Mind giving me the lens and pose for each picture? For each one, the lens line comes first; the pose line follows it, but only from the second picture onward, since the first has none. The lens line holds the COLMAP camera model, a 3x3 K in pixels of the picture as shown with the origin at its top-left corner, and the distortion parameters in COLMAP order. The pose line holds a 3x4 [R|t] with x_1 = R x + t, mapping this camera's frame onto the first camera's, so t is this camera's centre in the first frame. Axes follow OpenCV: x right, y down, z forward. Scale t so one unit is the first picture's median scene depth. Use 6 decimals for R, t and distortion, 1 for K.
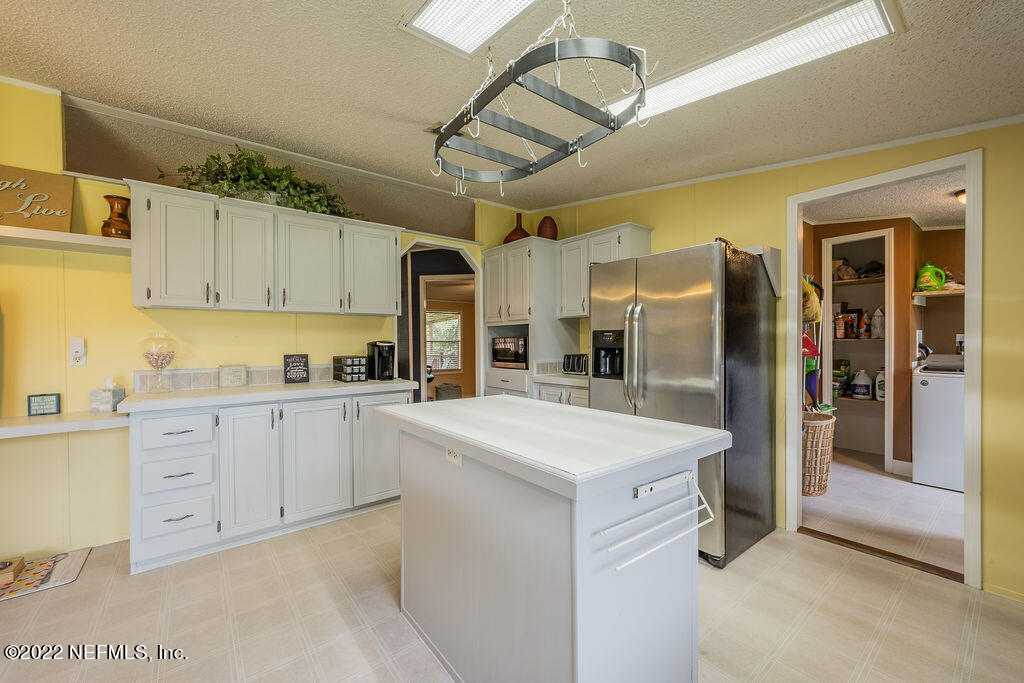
lens RADIAL K [[404.3, 0, 493.8], [0, 404.3, 343.1], [0, 0, 1]] dist [-0.018319, 0.000109]
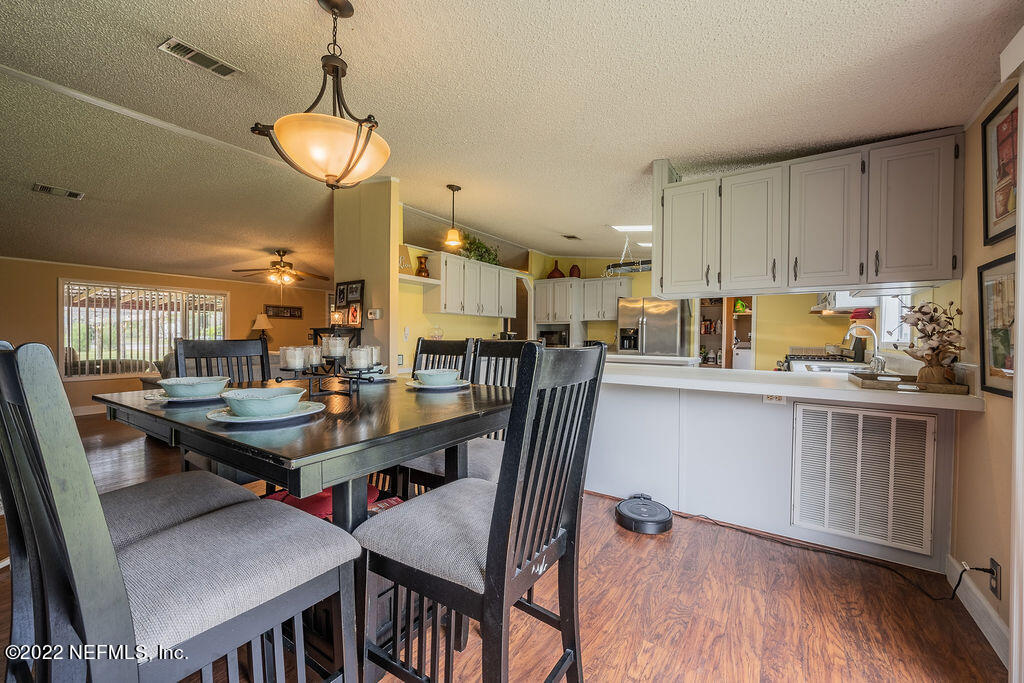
lens RADIAL K [[404.7, 0, 512.0], [0, 404.7, 341.5], [0, 0, 1]] dist [-0.002083, -0.000271]
pose [[0.943705, 0.004869, 0.330752, -0.912399], [-0.007261, 0.999956, 0.005995, 0.025838], [-0.330708, -0.008059, 0.943699, -0.772157]]
